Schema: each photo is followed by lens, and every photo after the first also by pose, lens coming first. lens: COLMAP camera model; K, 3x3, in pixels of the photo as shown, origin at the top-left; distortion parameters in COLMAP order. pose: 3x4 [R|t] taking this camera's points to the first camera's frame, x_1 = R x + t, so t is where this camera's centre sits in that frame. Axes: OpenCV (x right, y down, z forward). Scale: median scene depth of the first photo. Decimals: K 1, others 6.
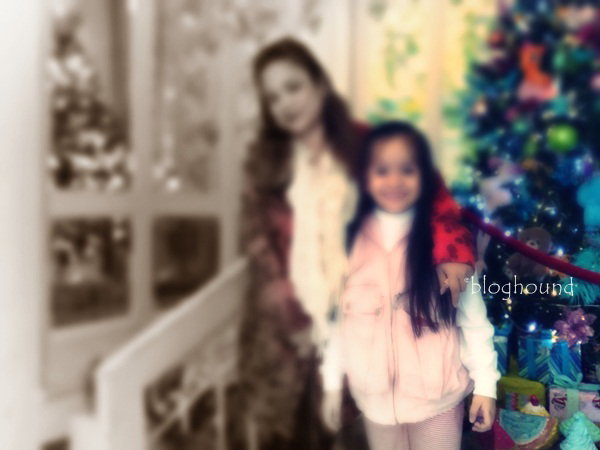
lens RADIAL K [[515.1, 0, 300.6], [0, 515.1, 225.0], [0, 0, 1]] dist [-0.001487, -0.003737]
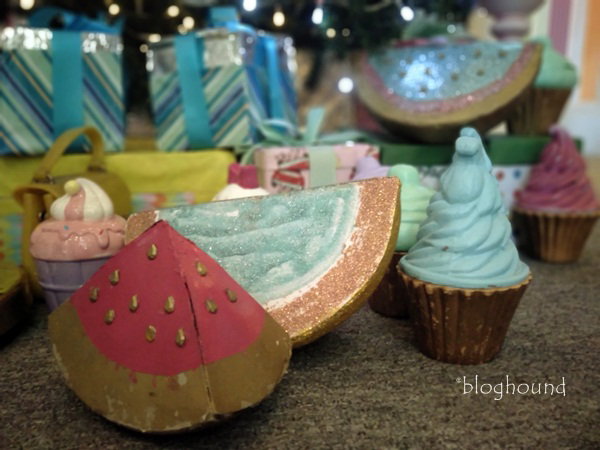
lens RADIAL K [[515.1, 0, 300.4], [0, 515.1, 225.9], [0, 0, 1]] dist [-0.001487, -0.003737]
pose [[0.661454, -0.145326, 0.735770, 0.229579], [0.009487, 0.982589, 0.185549, 0.296315], [-0.749925, -0.115752, 0.651317, 0.724540]]
